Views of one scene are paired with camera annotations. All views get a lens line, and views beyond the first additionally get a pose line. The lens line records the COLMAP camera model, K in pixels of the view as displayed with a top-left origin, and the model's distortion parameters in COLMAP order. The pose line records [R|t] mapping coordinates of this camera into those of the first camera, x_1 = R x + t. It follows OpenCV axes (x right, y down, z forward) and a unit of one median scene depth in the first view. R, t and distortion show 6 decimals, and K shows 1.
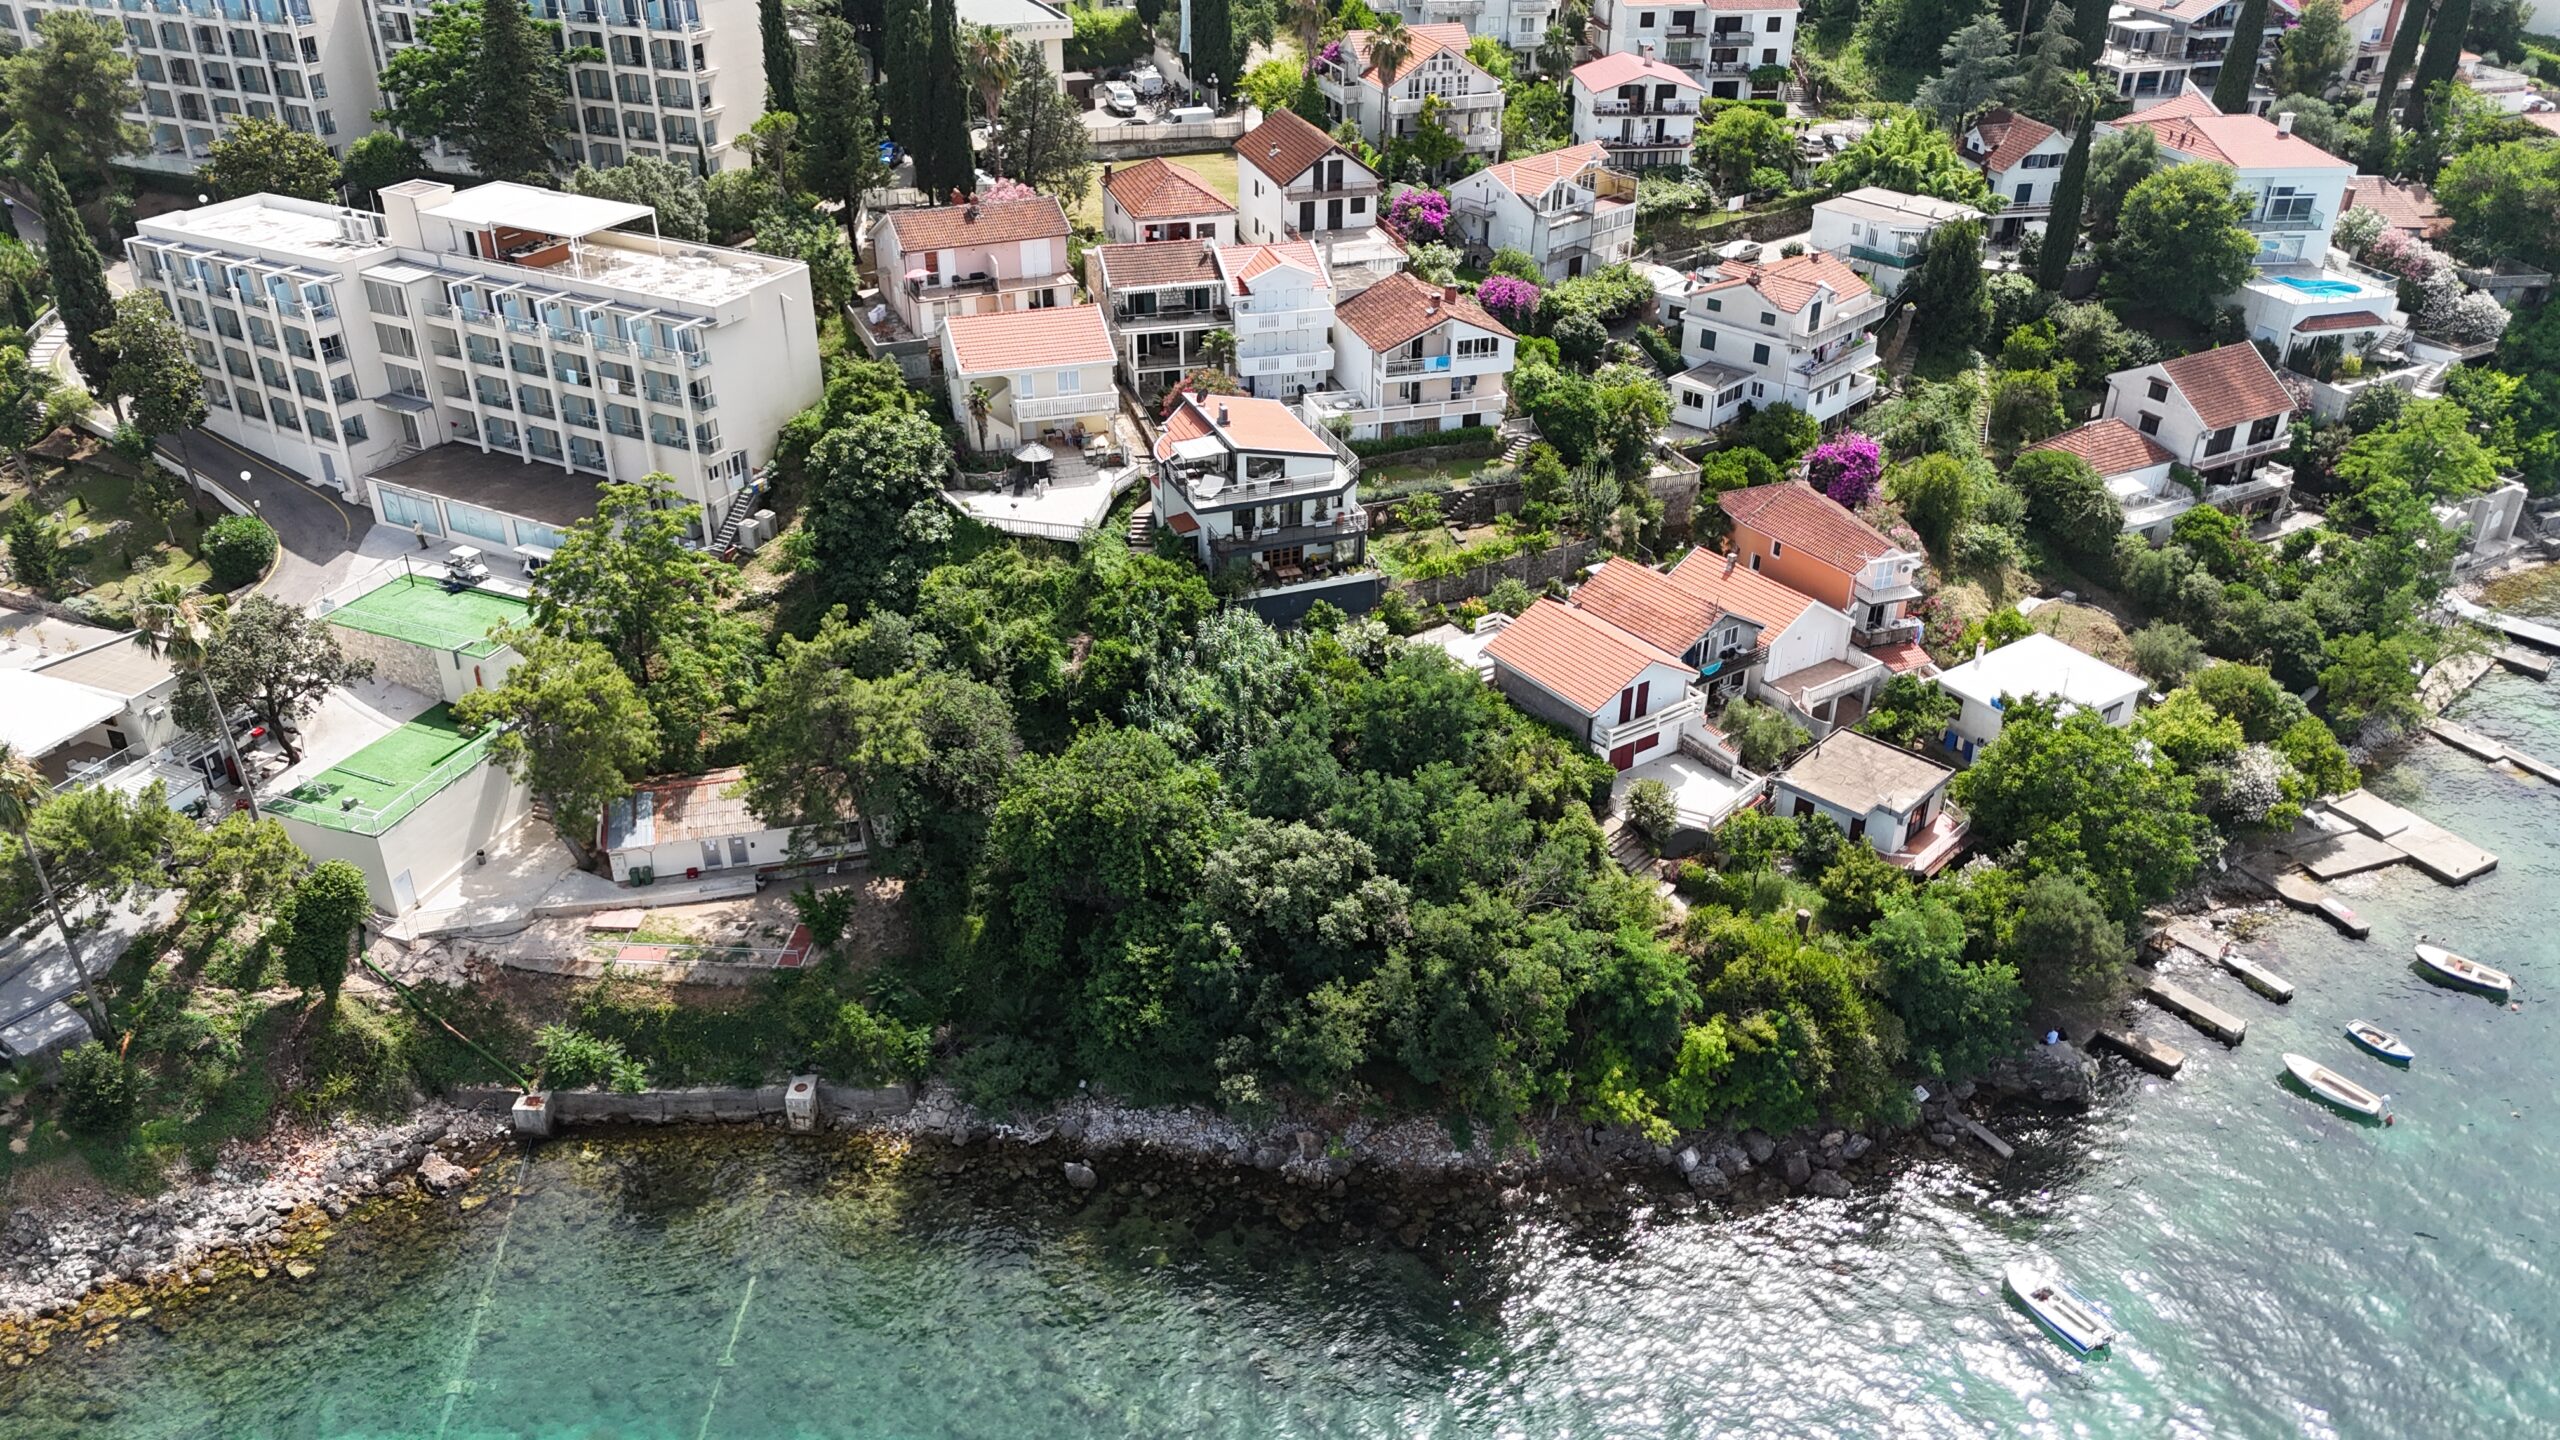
lens RADIAL K [[1840.9, 0, 1280.0], [0, 1840.9, 720.0], [0, 0, 1]] dist [0.056546, -0.070898]
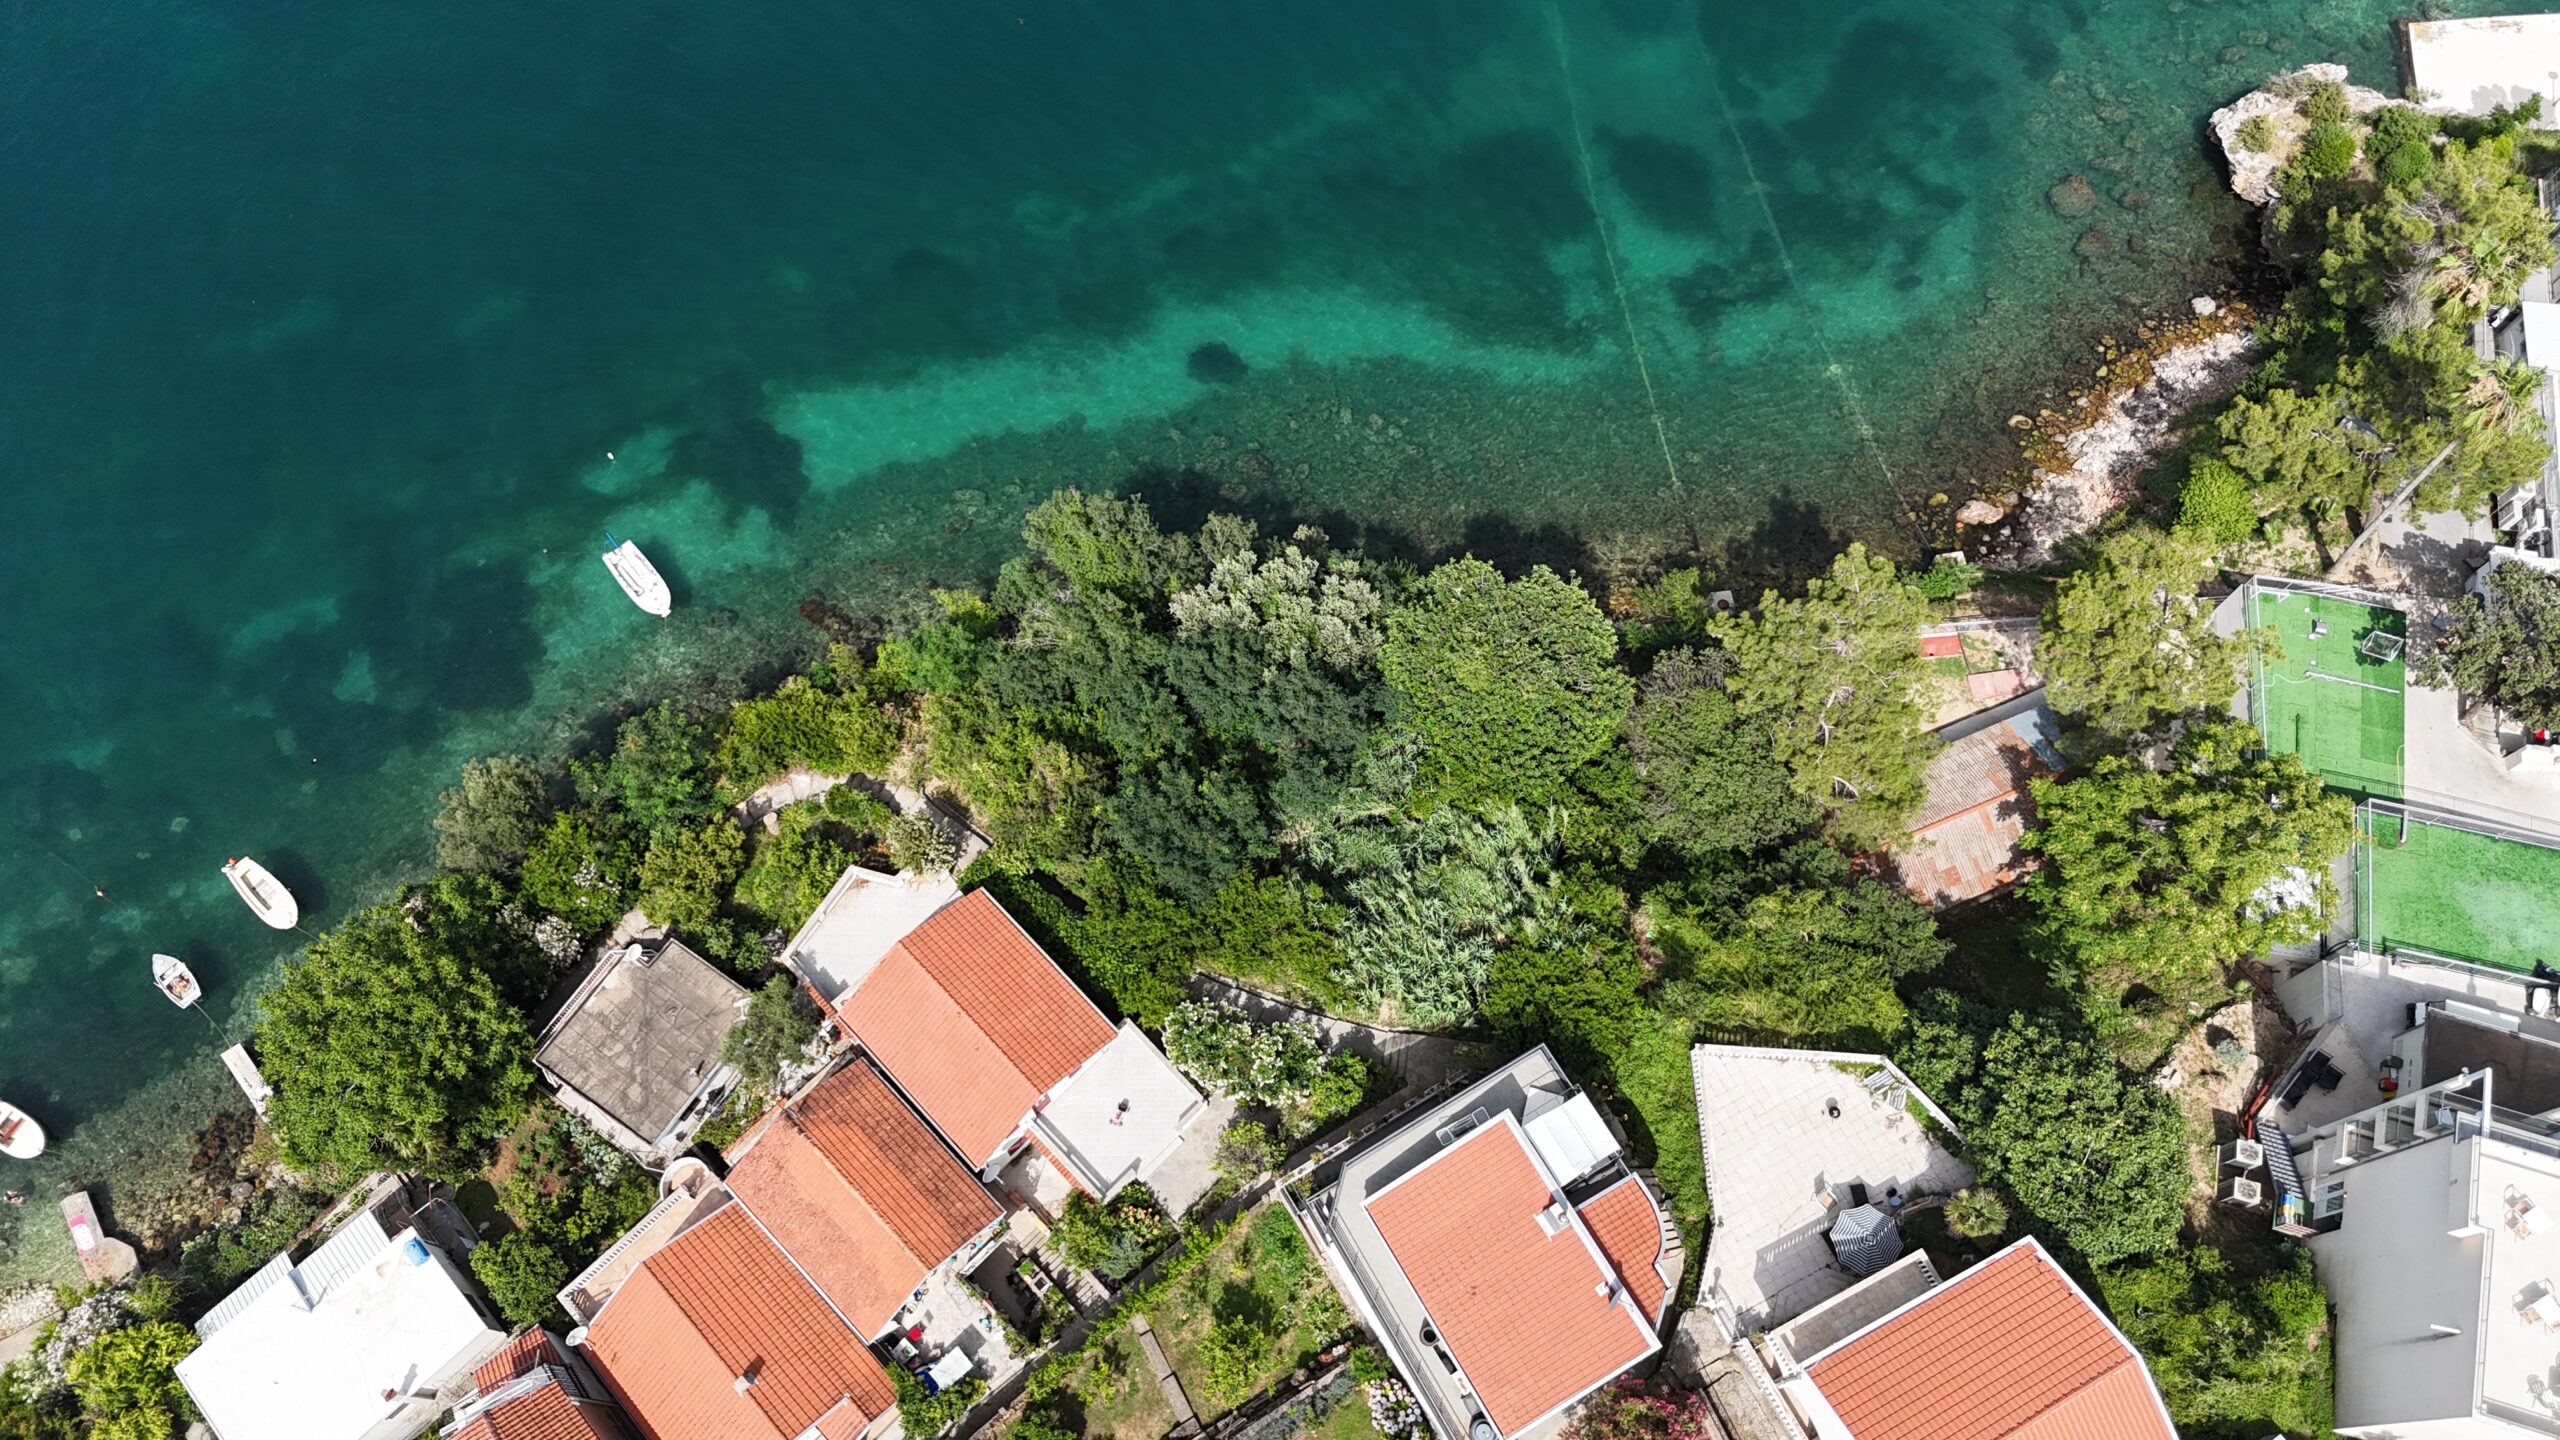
lens RADIAL K [[1840.9, 0, 1280.0], [0, 1840.9, 720.0], [0, 0, 1]] dist [0.056546, -0.070898]
pose [[-0.986130, 0.148123, -0.074875, 0.088069], [-0.092739, -0.117619, 0.988719, -0.819529], [0.137646, 0.981950, 0.129724, 0.837182]]
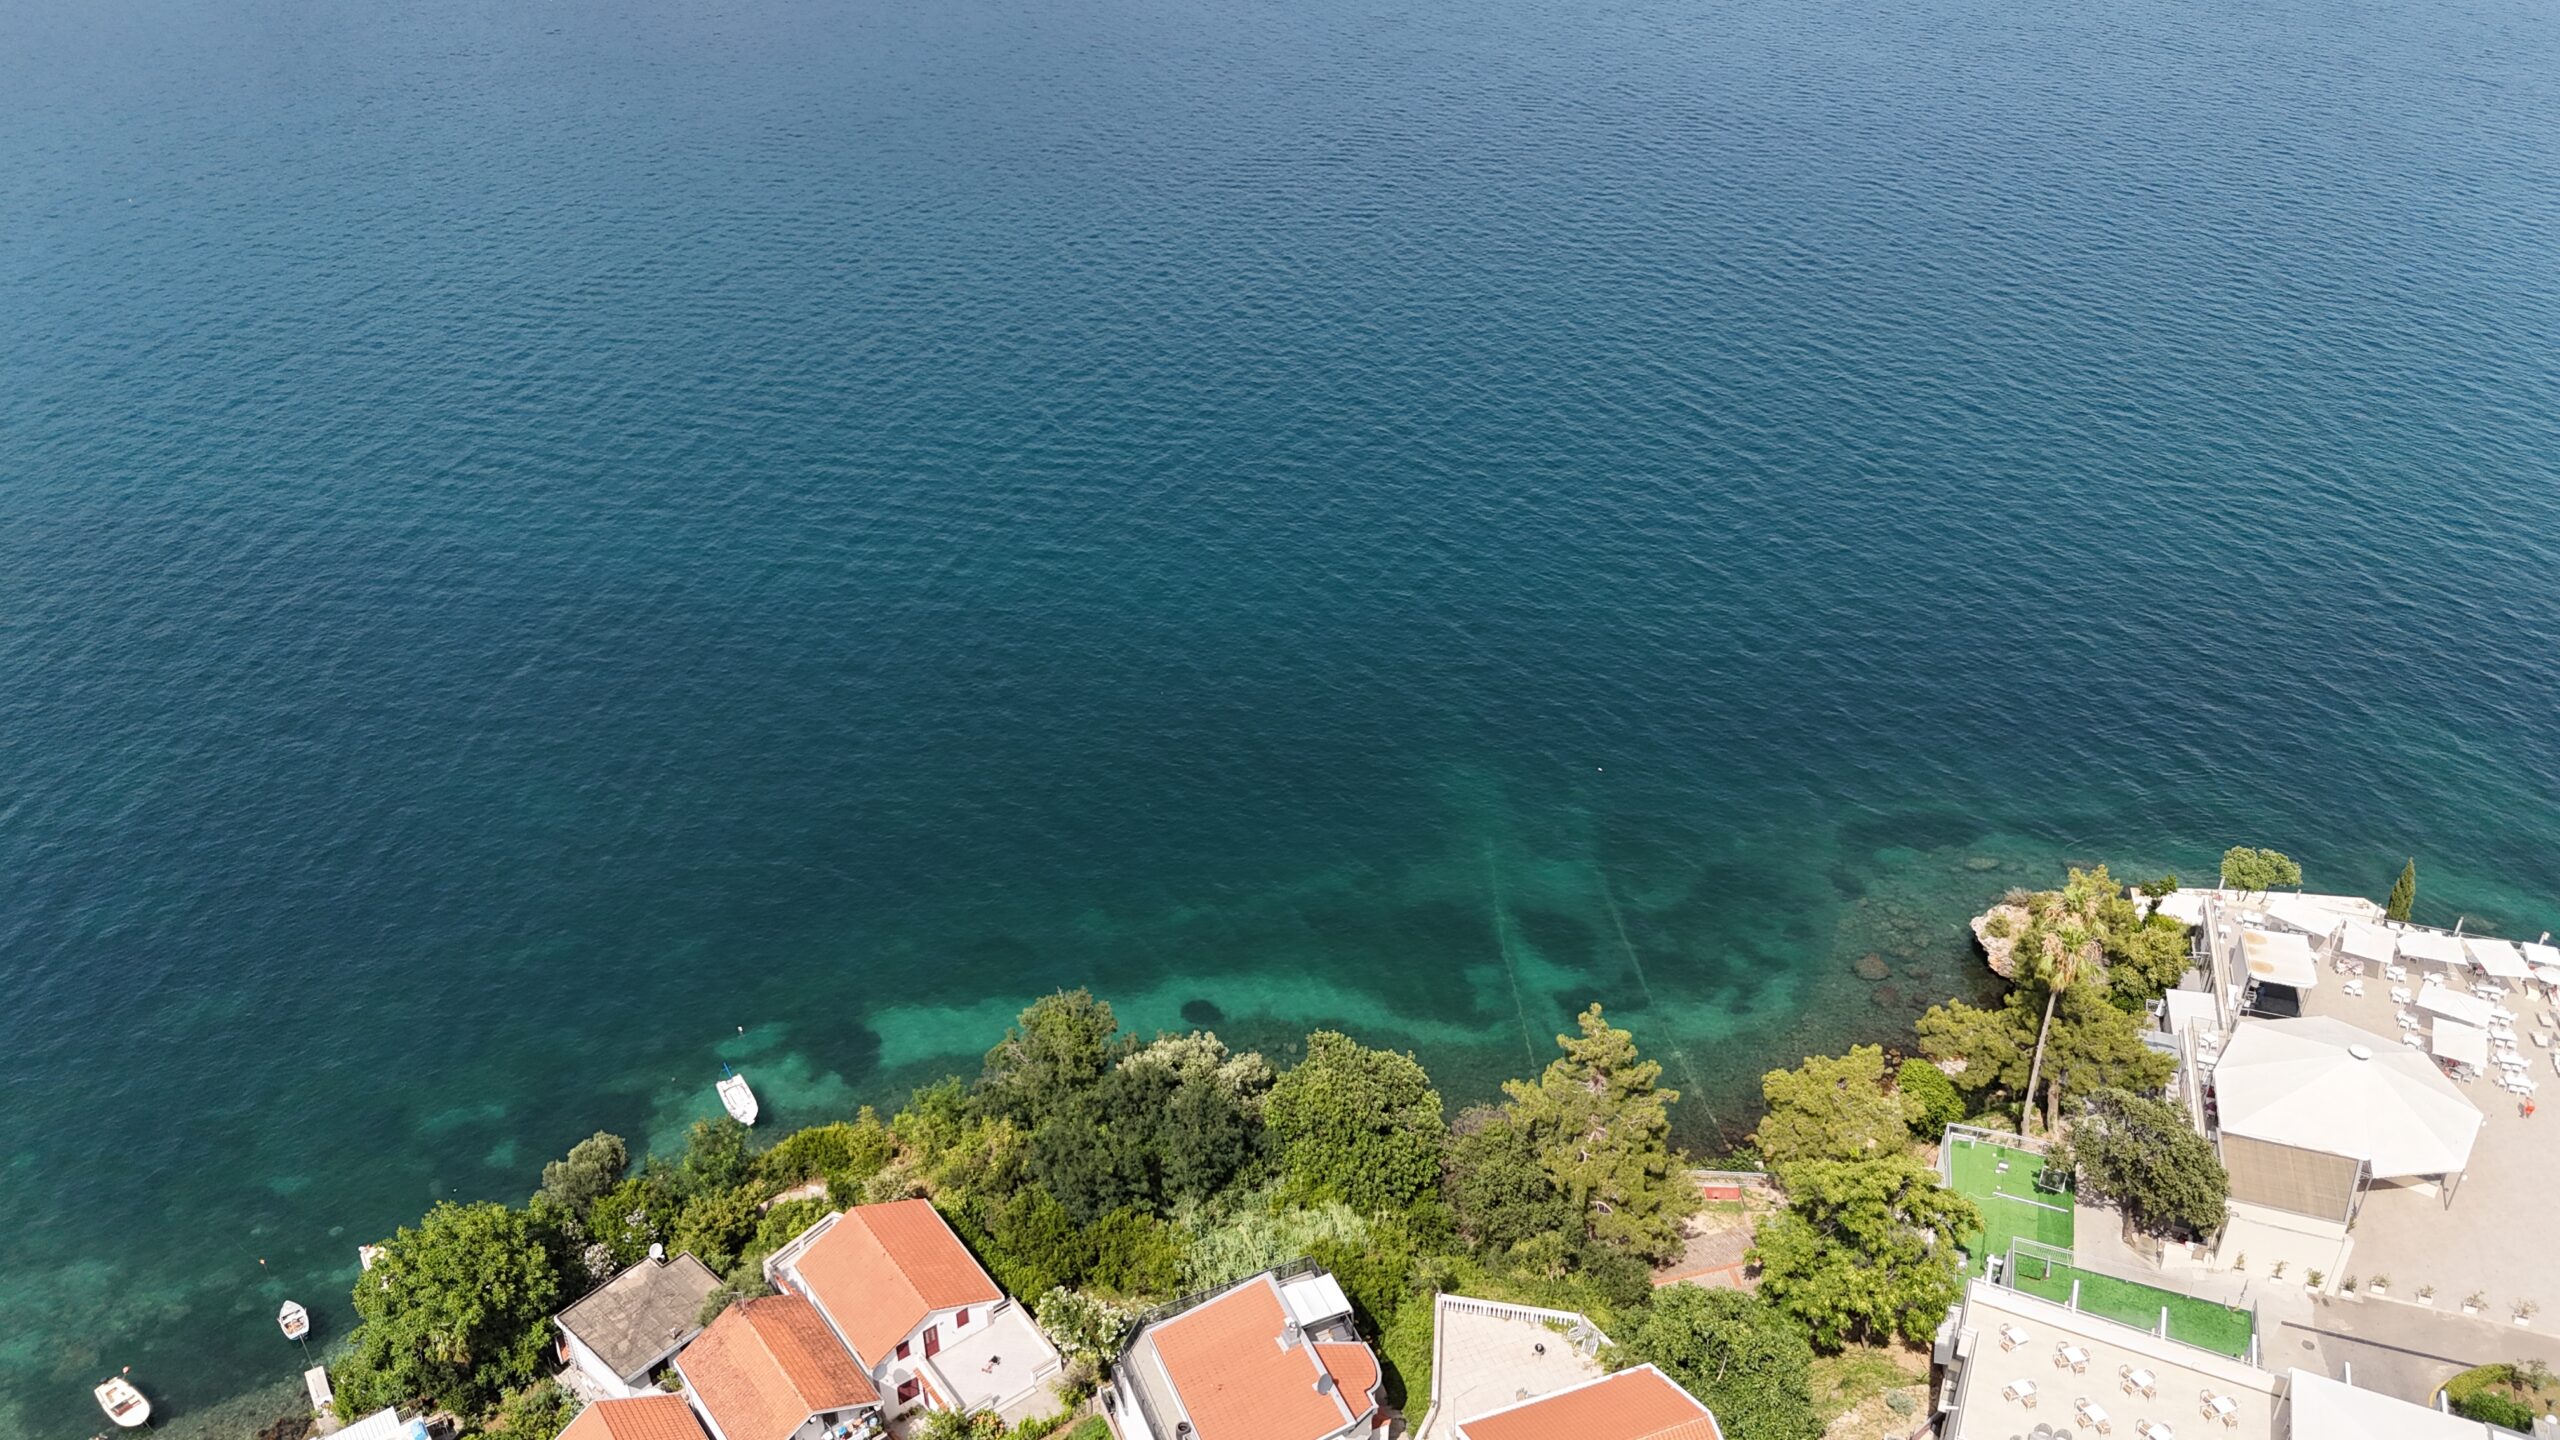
lens RADIAL K [[1752.1, 0, 1280.0], [0, 1752.1, 720.0], [0, 0, 1]] dist [0.052972, -0.086983]
pose [[-0.998542, 0.019843, -0.050207, 0.005508], [-0.035410, 0.461261, 0.886558, -1.060042], [0.040751, 0.887043, -0.459886, 1.245111]]
